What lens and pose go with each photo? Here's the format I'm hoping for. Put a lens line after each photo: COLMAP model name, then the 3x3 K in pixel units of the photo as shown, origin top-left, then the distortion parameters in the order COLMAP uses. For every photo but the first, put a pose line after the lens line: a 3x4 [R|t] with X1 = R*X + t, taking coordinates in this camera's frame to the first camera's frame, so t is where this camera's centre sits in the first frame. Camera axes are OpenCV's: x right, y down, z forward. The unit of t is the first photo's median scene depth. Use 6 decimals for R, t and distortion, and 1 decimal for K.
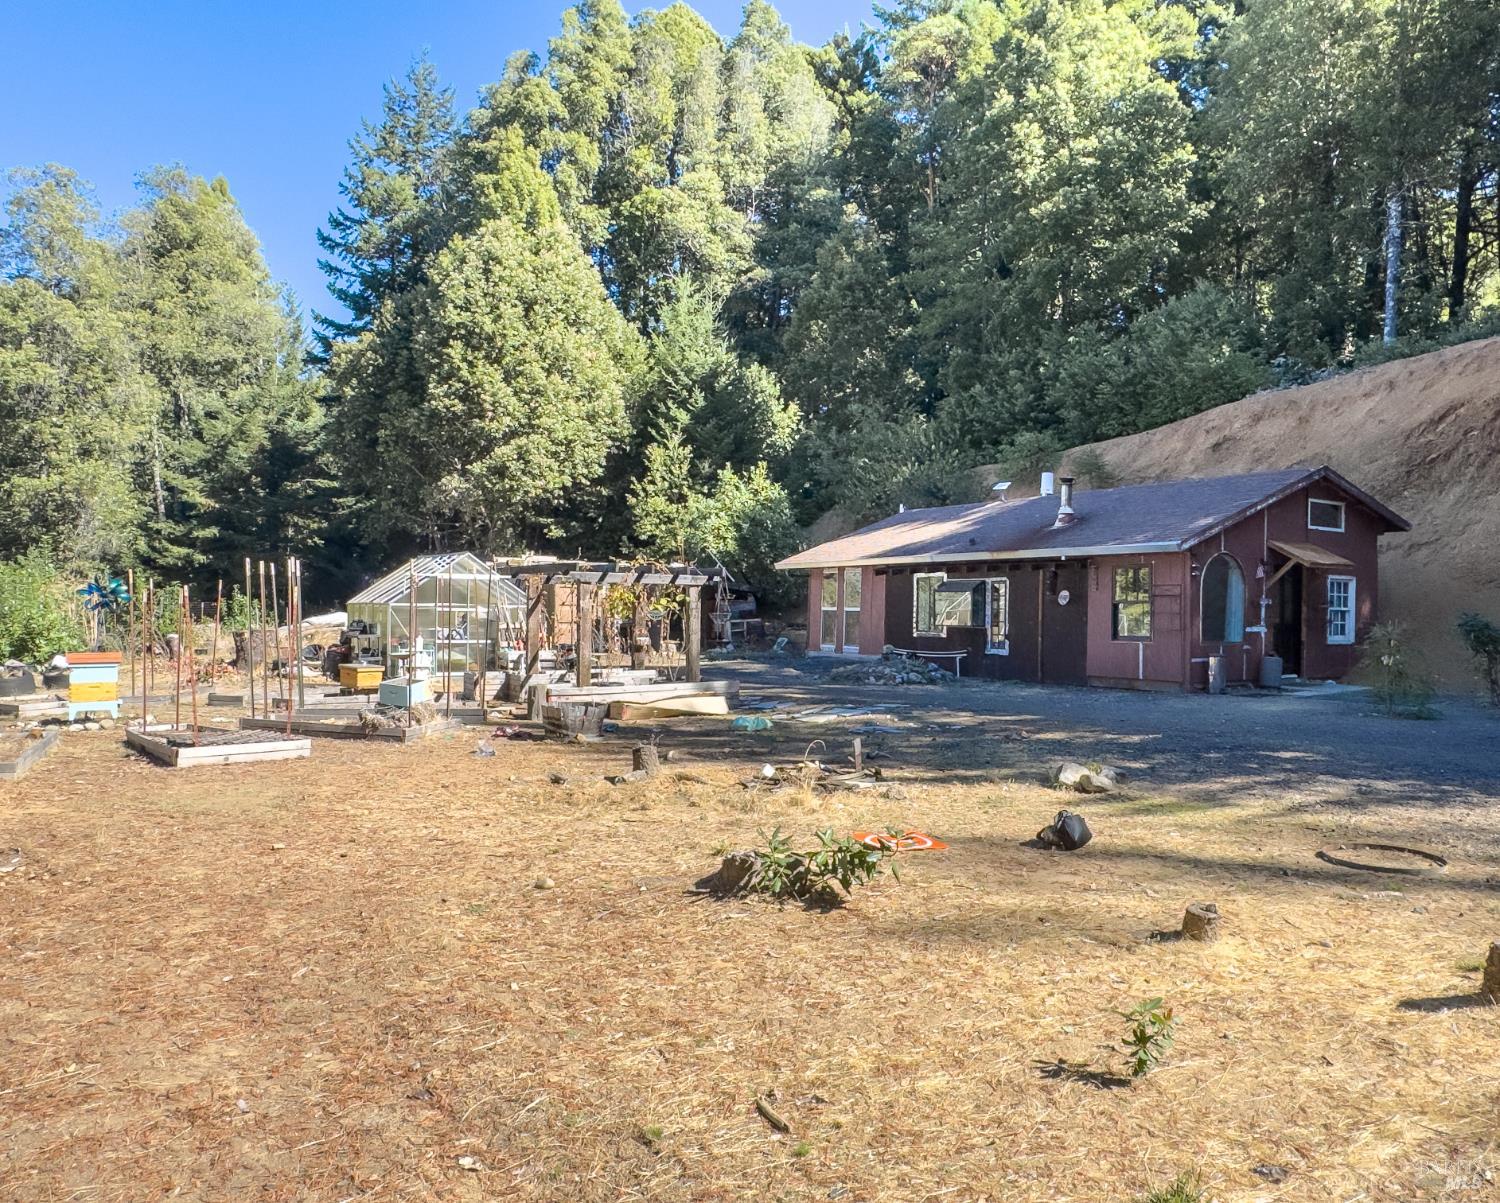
lens RADIAL K [[1356.9, 0, 750.0], [0, 1356.9, 601.5], [0, 0, 1]] dist [-0.123784, 0.233139]
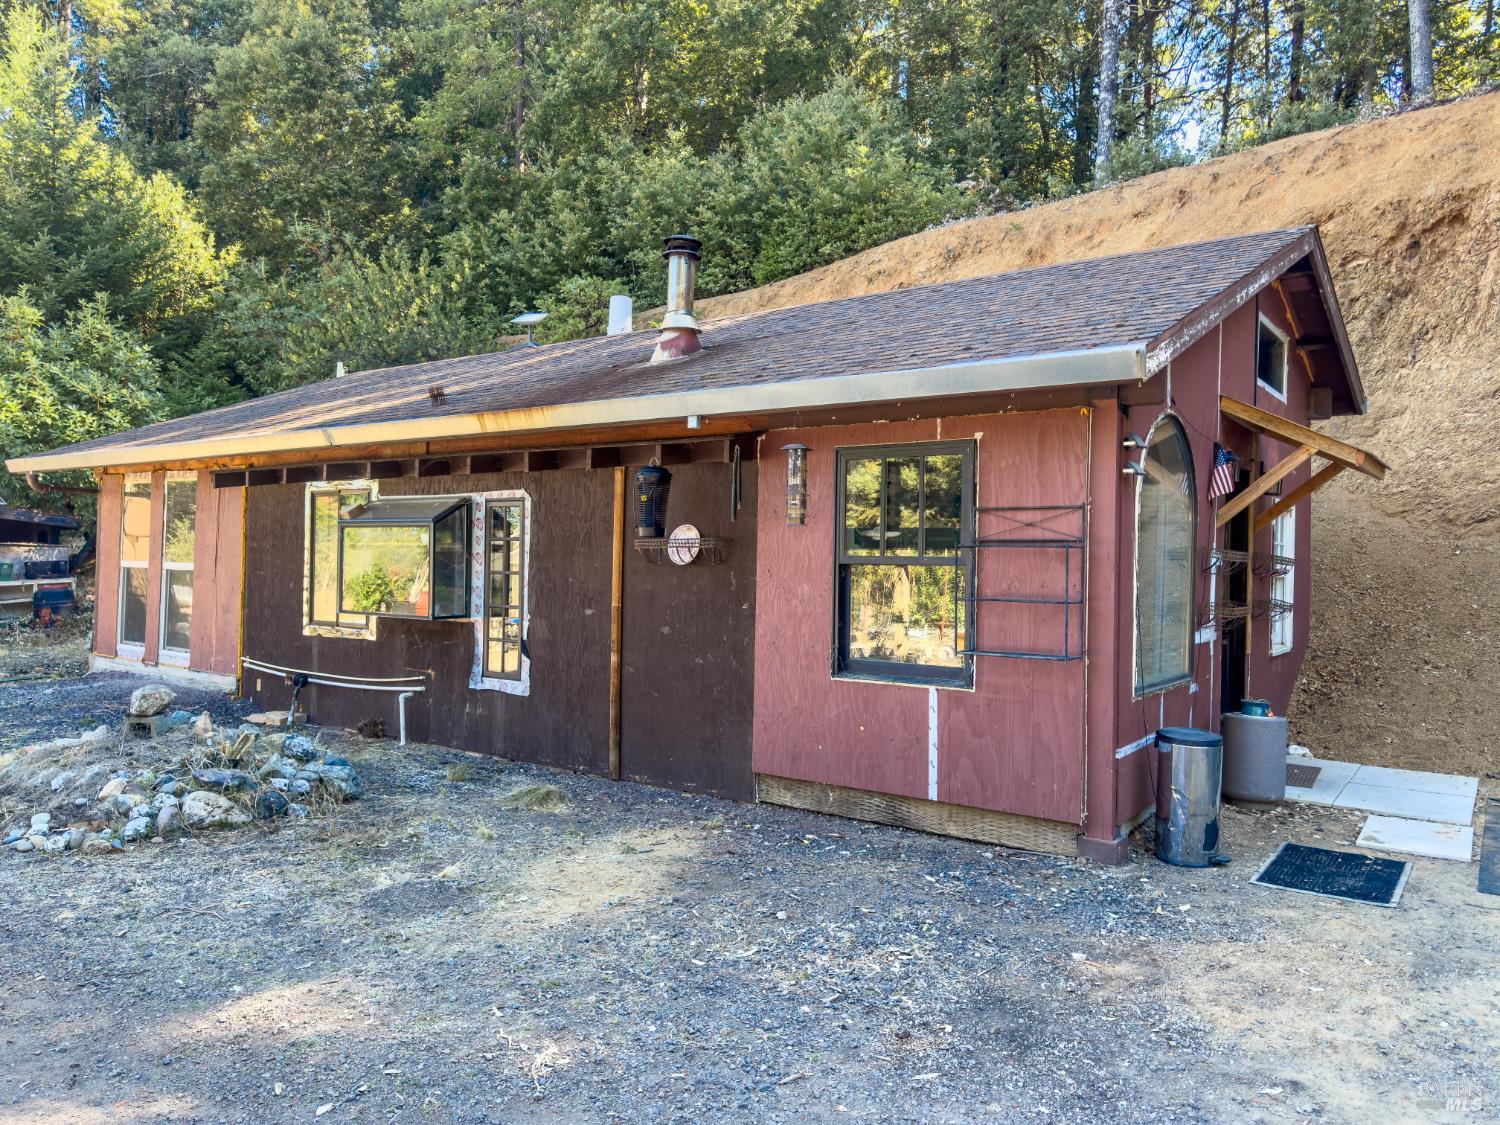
lens RADIAL K [[991.0, 0, 729.4], [0, 991.0, 560.1], [0, 0, 1]] dist [0.002306, 0.025135]
pose [[0.937696, 0.003062, 0.347444, 0.143580], [-0.008177, 0.999879, 0.013256, -0.002178], [-0.347362, -0.015271, 0.937607, 0.702426]]
